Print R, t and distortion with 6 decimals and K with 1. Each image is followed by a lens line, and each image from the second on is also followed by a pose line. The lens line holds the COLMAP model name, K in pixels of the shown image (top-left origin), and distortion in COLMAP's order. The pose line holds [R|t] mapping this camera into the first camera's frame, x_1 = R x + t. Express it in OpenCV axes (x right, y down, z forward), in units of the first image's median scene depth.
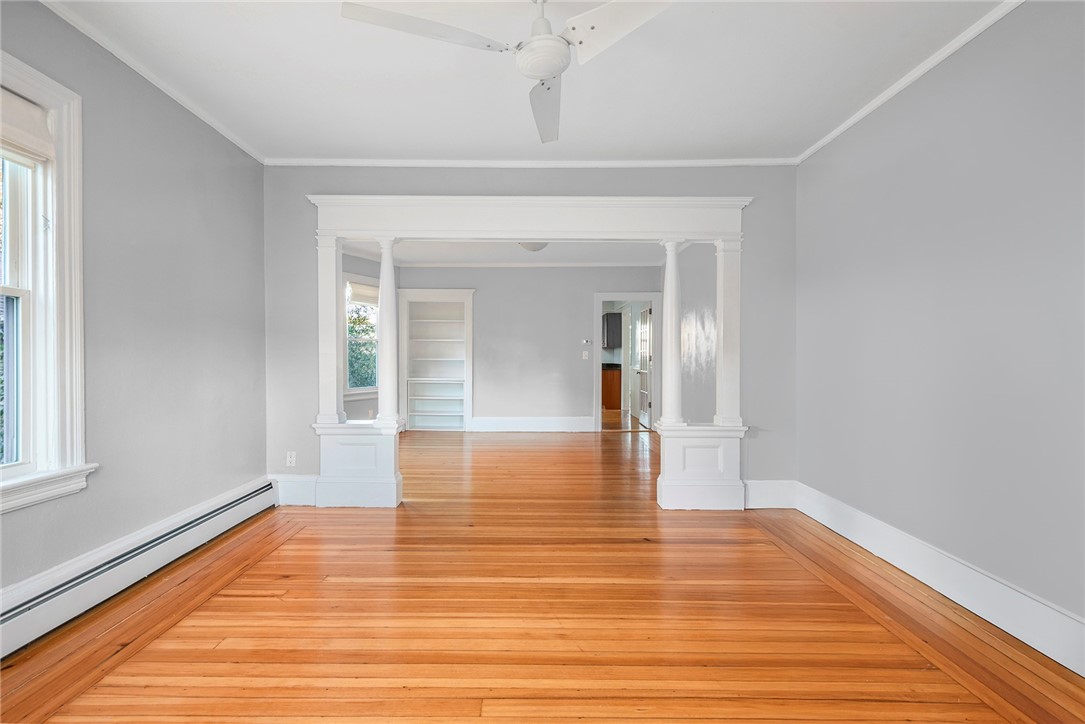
lens RADIAL K [[478.4, 0, 543.1], [0, 478.4, 362.1], [0, 0, 1]] dist [0.005373, -0.001806]
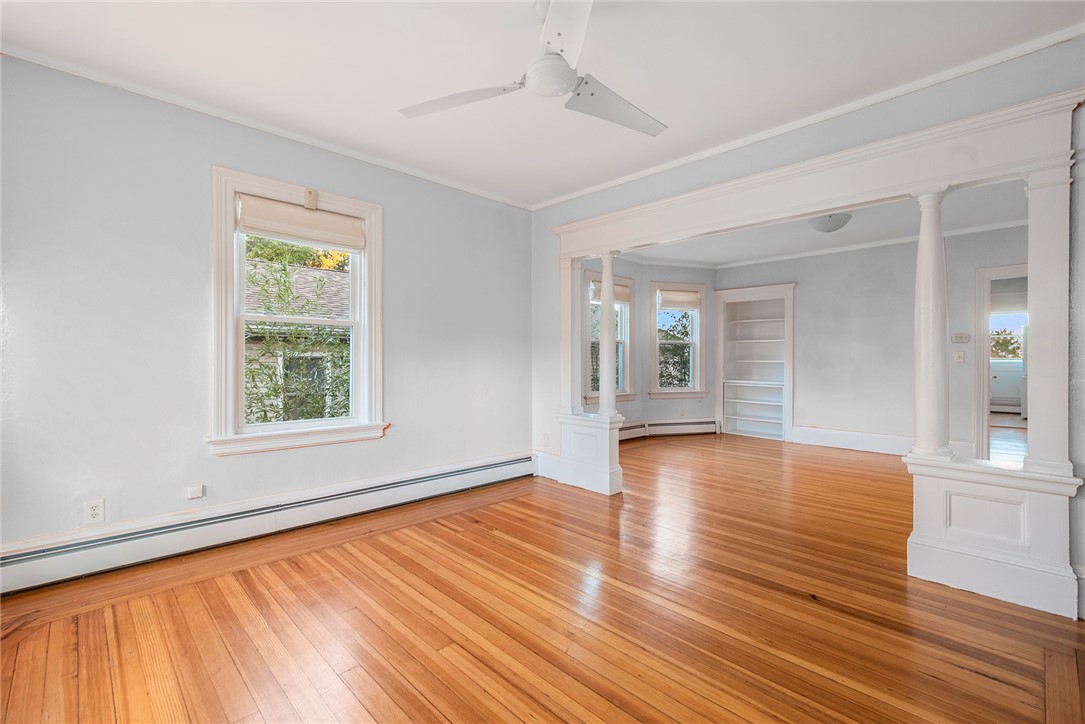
lens RADIAL K [[478.4, 0, 562.9], [0, 478.4, 358.8], [0, 0, 1]] dist [0.005373, -0.001806]
pose [[0.714711, 0.001605, -0.699418, 0.468933], [-0.009339, 0.999930, -0.007248, -0.002174], [0.699357, 0.011713, 0.714676, 0.165343]]
